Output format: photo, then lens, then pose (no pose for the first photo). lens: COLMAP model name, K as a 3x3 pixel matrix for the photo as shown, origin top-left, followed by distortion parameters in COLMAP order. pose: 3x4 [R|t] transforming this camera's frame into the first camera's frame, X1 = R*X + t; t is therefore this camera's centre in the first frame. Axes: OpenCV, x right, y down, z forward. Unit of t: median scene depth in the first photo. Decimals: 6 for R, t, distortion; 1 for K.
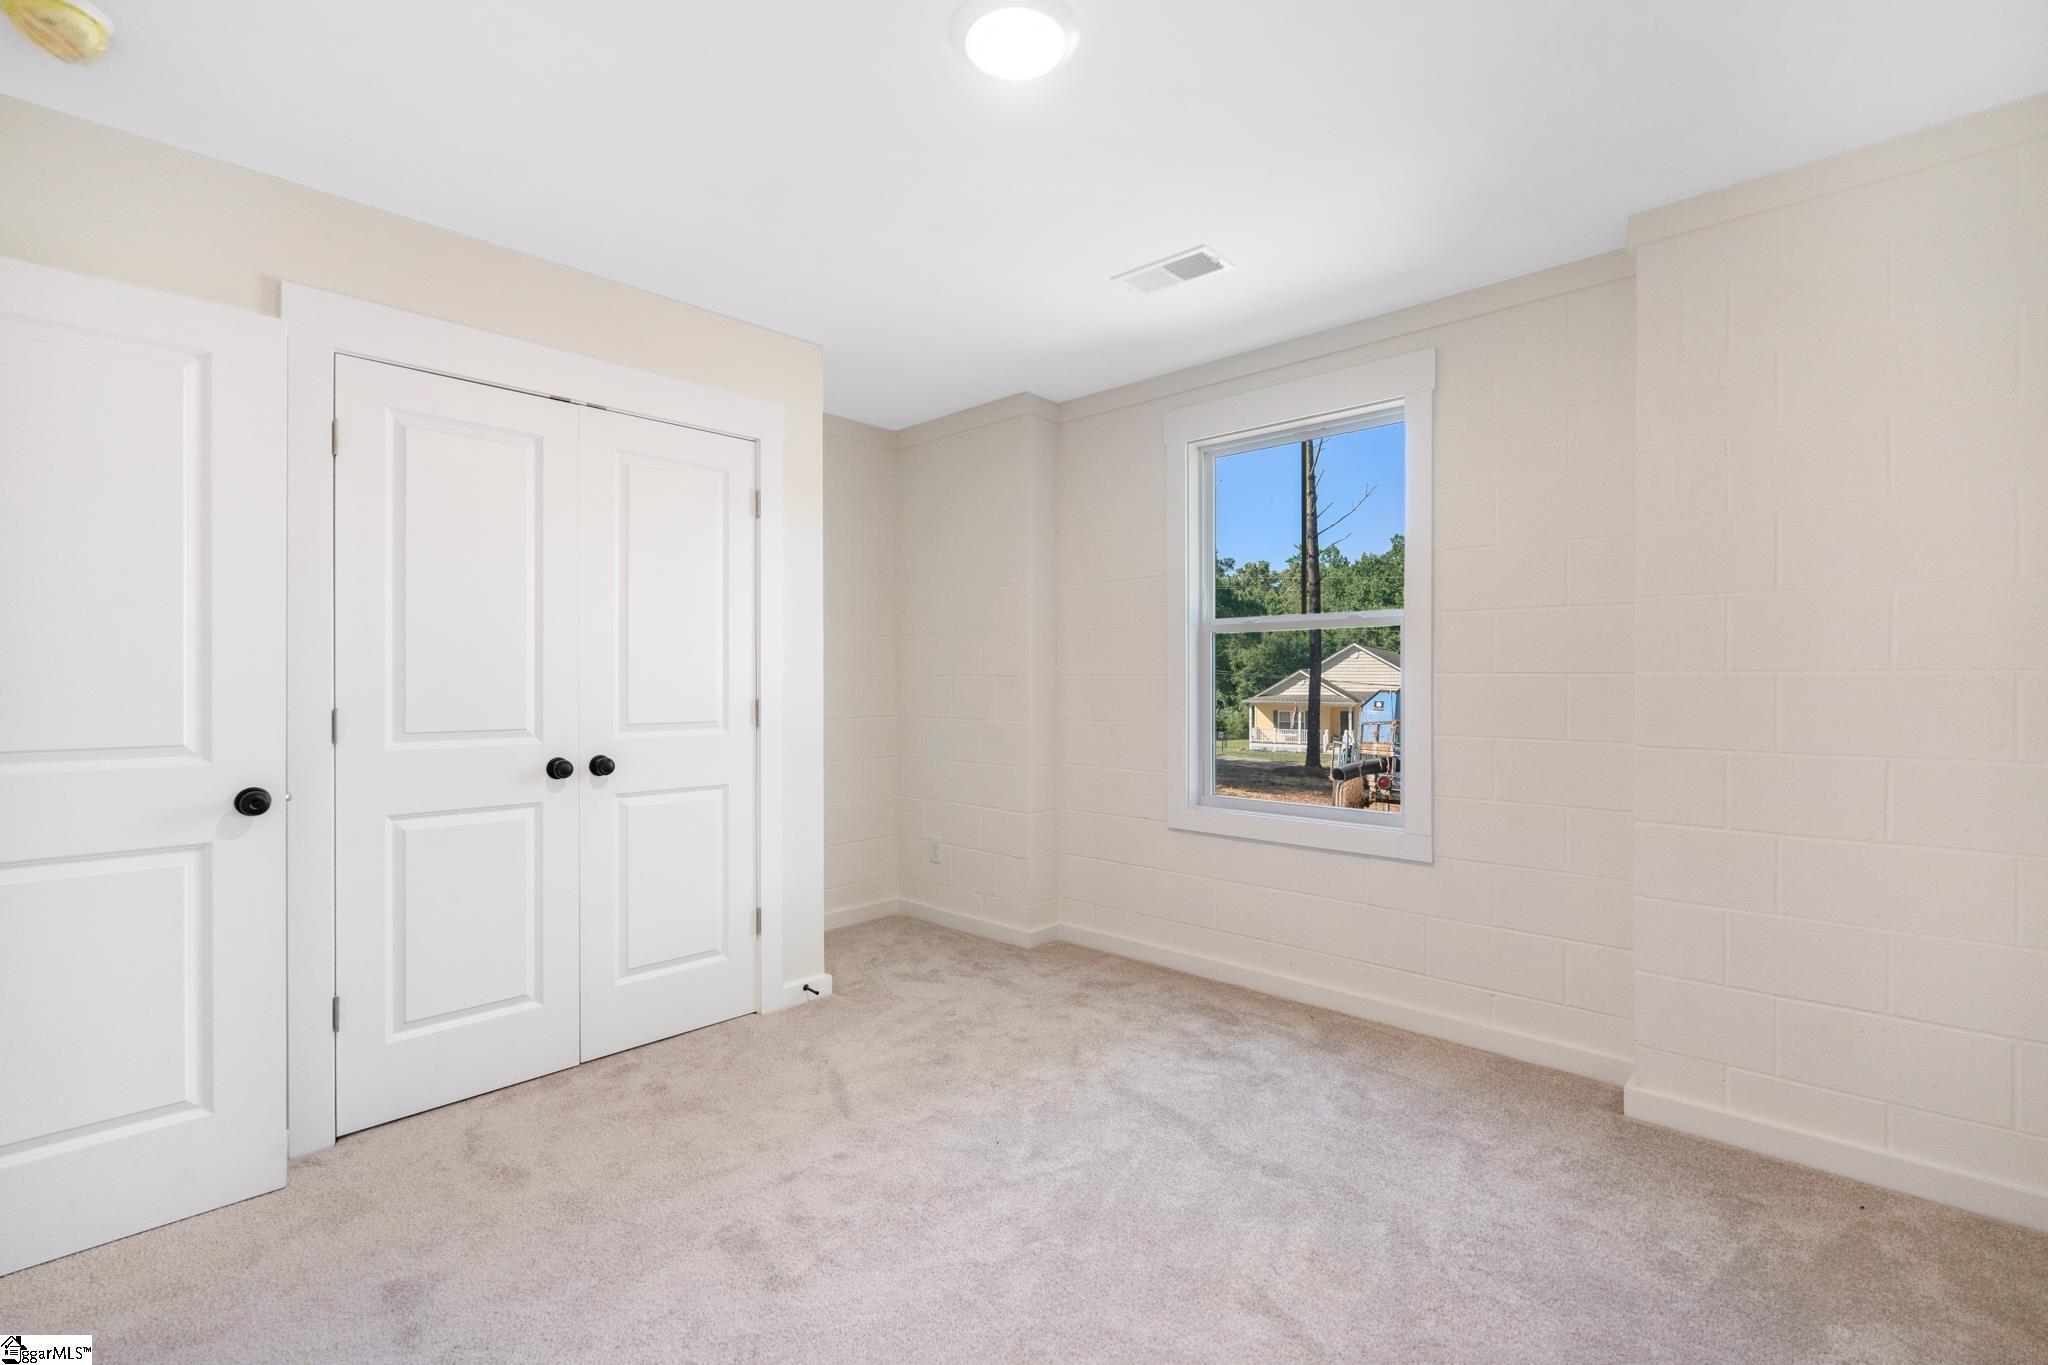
lens RADIAL K [[914.3, 0, 1024.0], [0, 914.3, 682.5], [0, 0, 1]] dist [-0.002963, -0.000096]
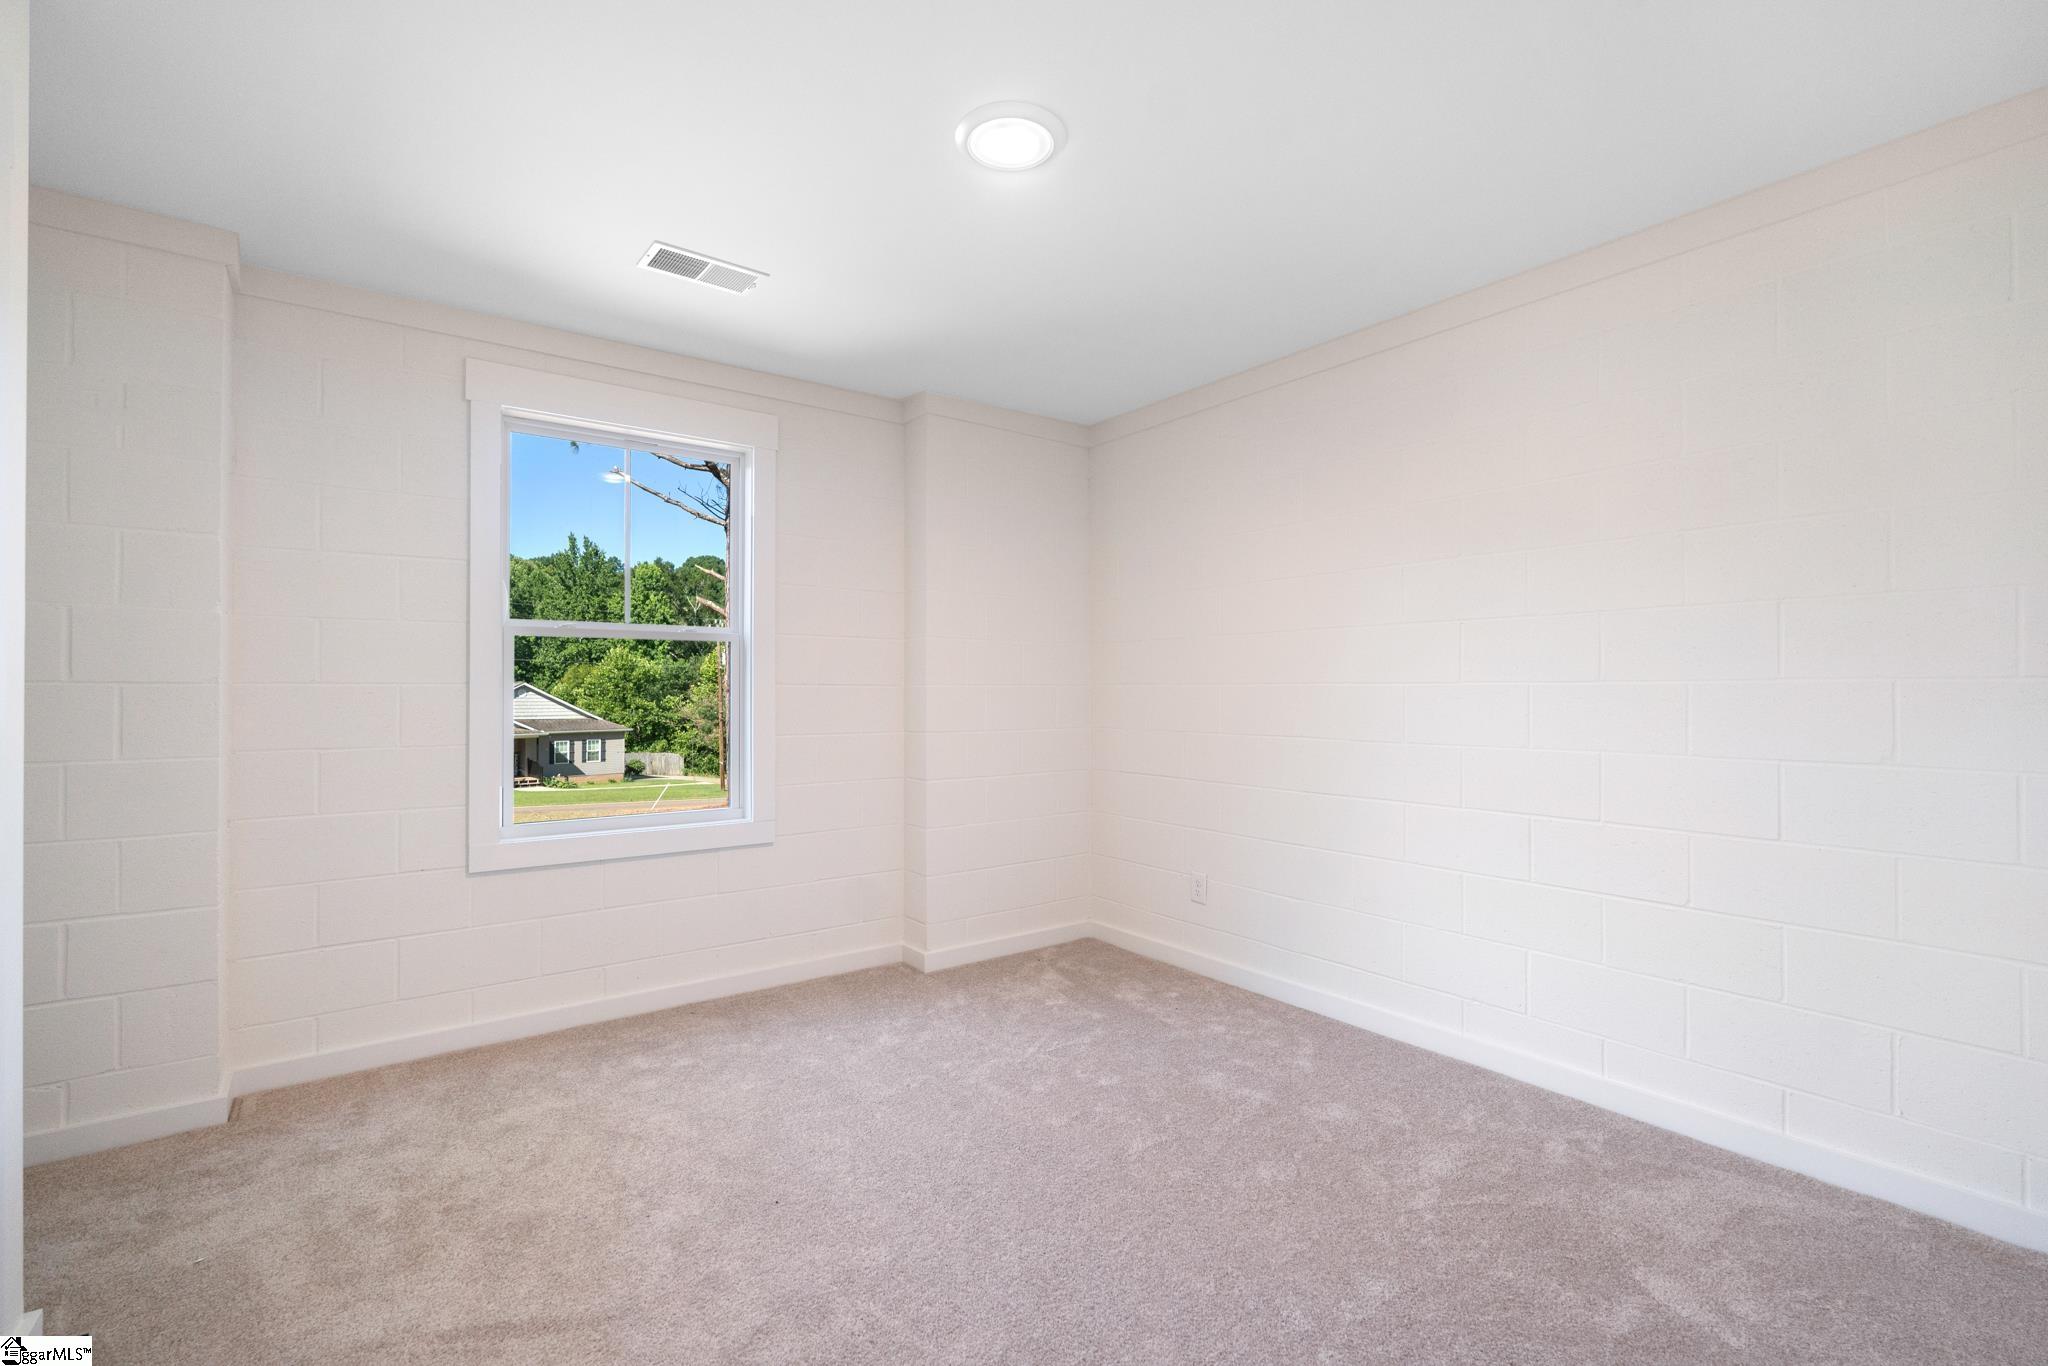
lens RADIAL K [[914.3, 0, 1024.0], [0, 914.3, 683.0], [0, 0, 1]] dist [-0.002963, -0.000096]
pose [[0.154137, 0.013480, 0.987958, -0.664641], [0.005149, 0.999882, -0.014446, 0.006433], [-0.988036, 0.007313, 0.154049, 0.466216]]
